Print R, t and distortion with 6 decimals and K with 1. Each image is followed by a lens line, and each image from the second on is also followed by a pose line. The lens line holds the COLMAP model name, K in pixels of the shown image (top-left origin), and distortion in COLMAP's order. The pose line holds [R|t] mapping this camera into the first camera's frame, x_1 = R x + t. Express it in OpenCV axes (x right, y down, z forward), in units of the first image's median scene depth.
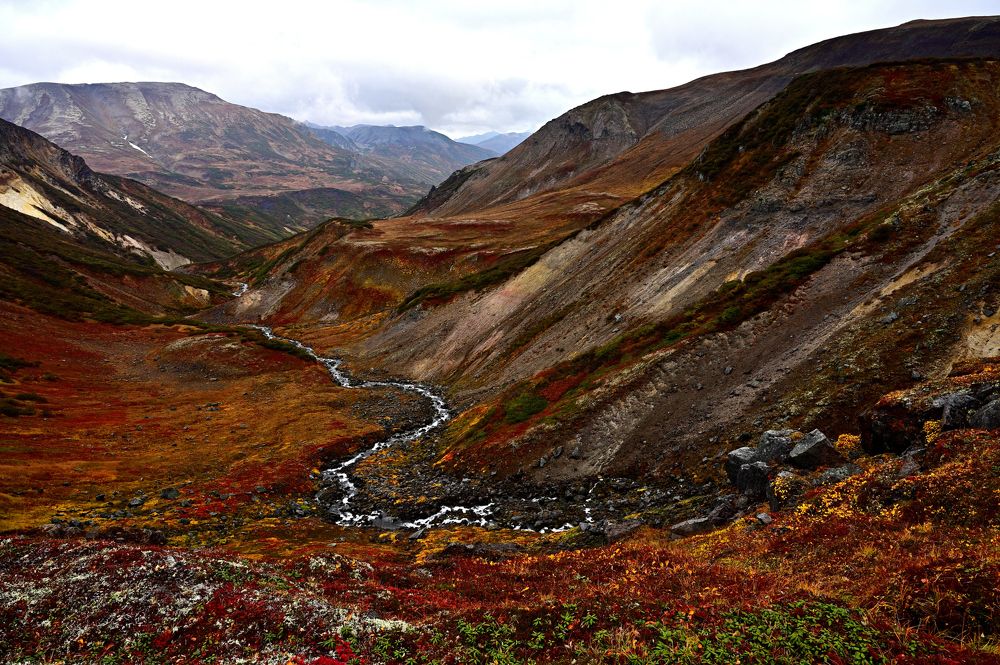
lens RADIAL K [[649.0, 0, 498.5], [0, 649.0, 332.0], [0, 0, 1]] dist [-0.010369, -0.000271]
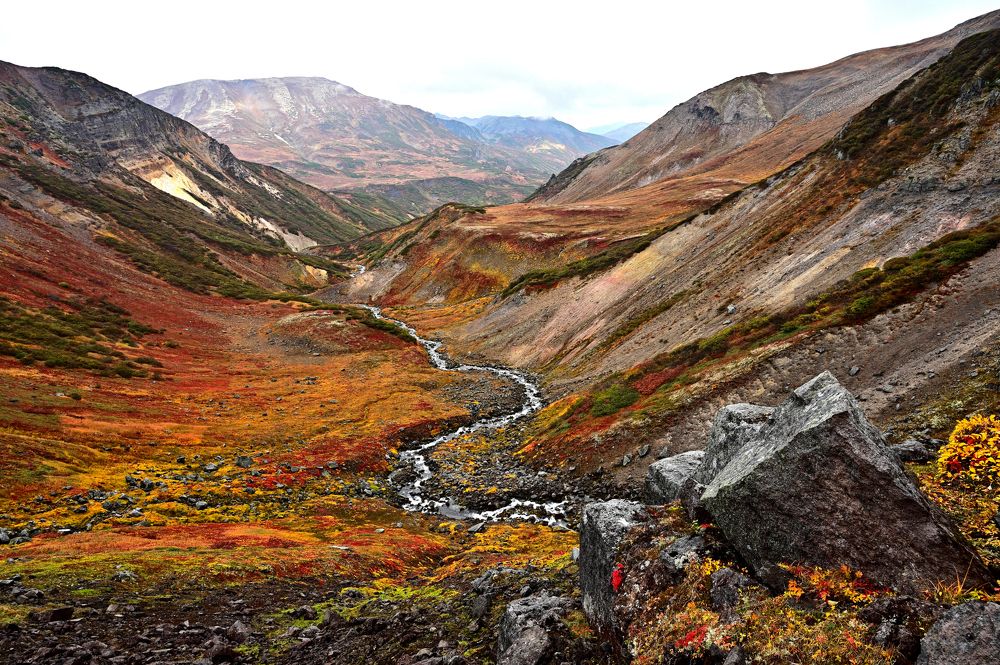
lens RADIAL K [[649.0, 0, 498.7], [0, 649.0, 335.6], [0, 0, 1]] dist [-0.010369, -0.000271]
pose [[0.982752, 0.047723, -0.178667, 0.020007], [-0.044477, 0.998765, 0.022130, 0.006565], [0.179503, -0.013802, 0.983661, 0.037279]]
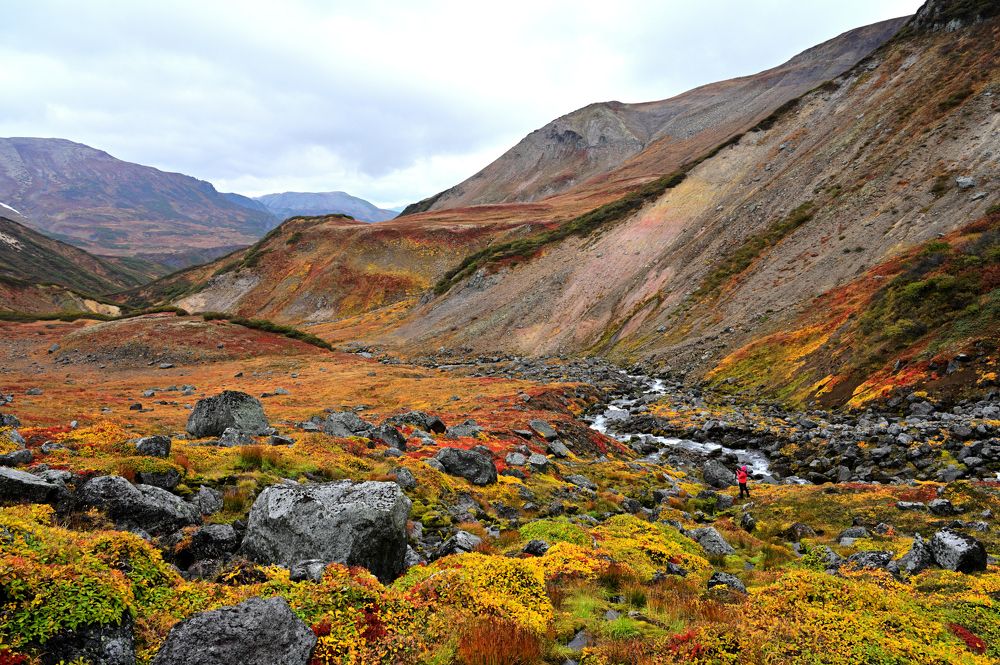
lens RADIAL K [[710.6, 0, 498.0], [0, 710.6, 334.1], [0, 0, 1]] dist [-0.010022, 0.000265]
pose [[0.993945, -0.034257, 0.104405, -0.185110], [0.046219, 0.992360, -0.114391, 0.105379], [-0.099689, 0.118524, 0.987934, 0.314054]]
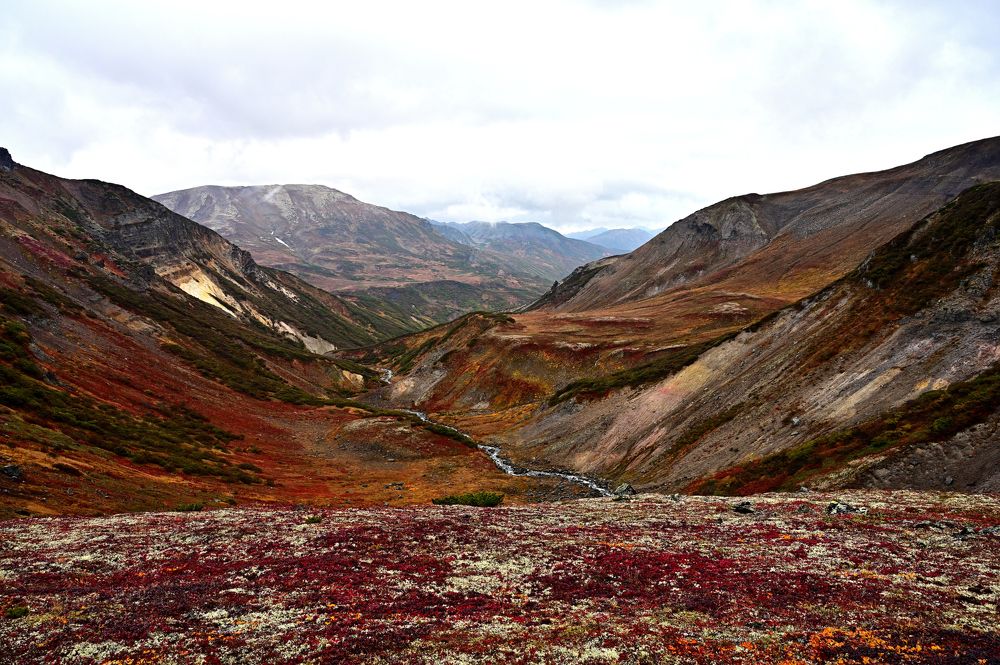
lens RADIAL K [[649.0, 0, 502.5], [0, 649.0, 333.0], [0, 0, 1]] dist [-0.010369, -0.000271]
pose [[0.987660, 0.026766, -0.154307, -0.078172], [-0.047827, 0.989767, -0.134441, -0.000119], [0.149129, 0.140162, 0.978834, -0.051614]]
